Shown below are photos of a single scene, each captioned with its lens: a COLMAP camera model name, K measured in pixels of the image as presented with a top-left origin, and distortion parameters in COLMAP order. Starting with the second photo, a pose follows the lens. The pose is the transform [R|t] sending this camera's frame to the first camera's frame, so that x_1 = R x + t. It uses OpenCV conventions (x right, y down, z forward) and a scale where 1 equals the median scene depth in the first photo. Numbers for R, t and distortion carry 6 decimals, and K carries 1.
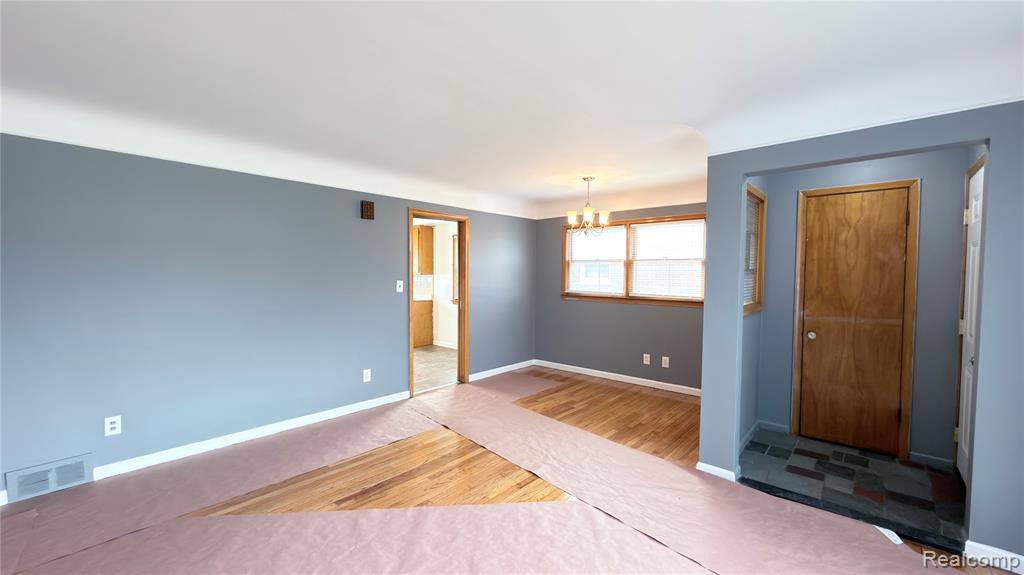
lens RADIAL K [[407.5, 0, 511.5], [0, 407.5, 290.2], [0, 0, 1]] dist [-0.004215, 0.000438]
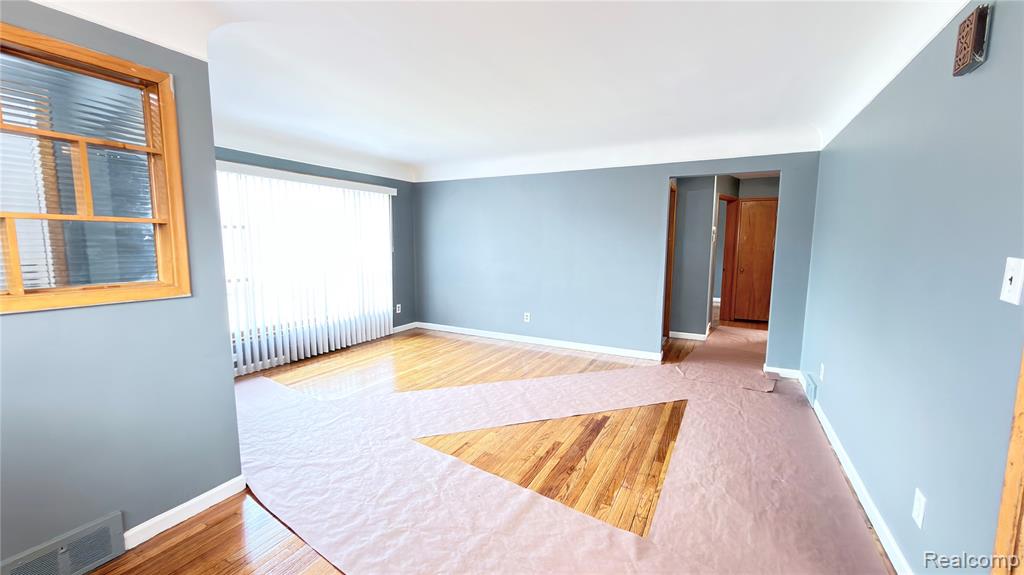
lens RADIAL K [[407.5, 0, 514.4], [0, 407.5, 289.2], [0, 0, 1]] dist [-0.004215, 0.000438]
pose [[-0.969886, 0.020575, -0.242687, 0.093353], [-0.017173, 0.988169, 0.152406, -0.038394], [0.242951, 0.151984, -0.958058, 1.237571]]
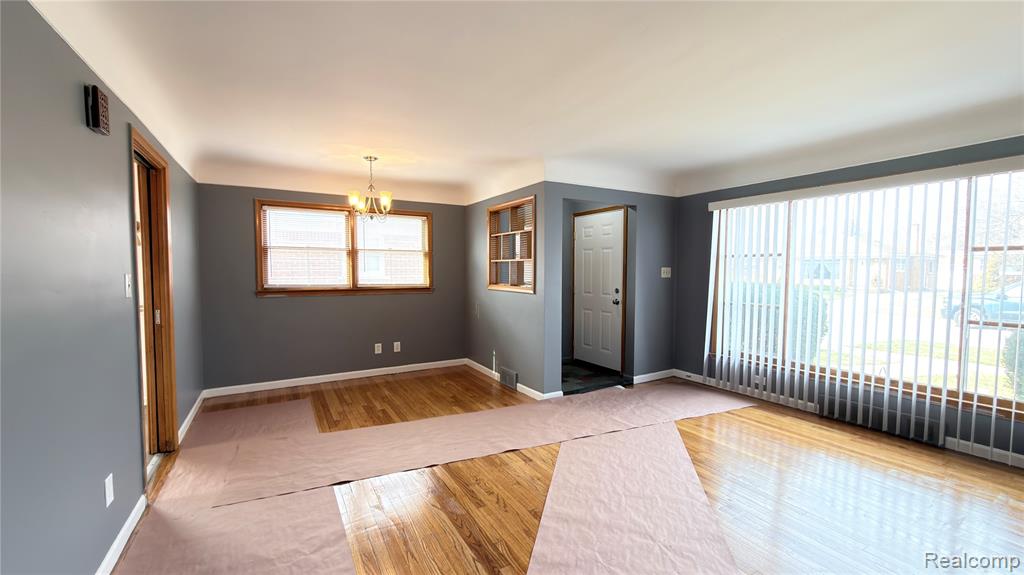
lens RADIAL K [[407.5, 0, 514.2], [0, 407.5, 290.0], [0, 0, 1]] dist [-0.004215, 0.000438]
pose [[0.301242, -0.054982, 0.951961, -0.629270], [0.037386, 0.998250, 0.045825, -0.011656], [-0.952815, 0.021786, 0.302770, 0.445030]]
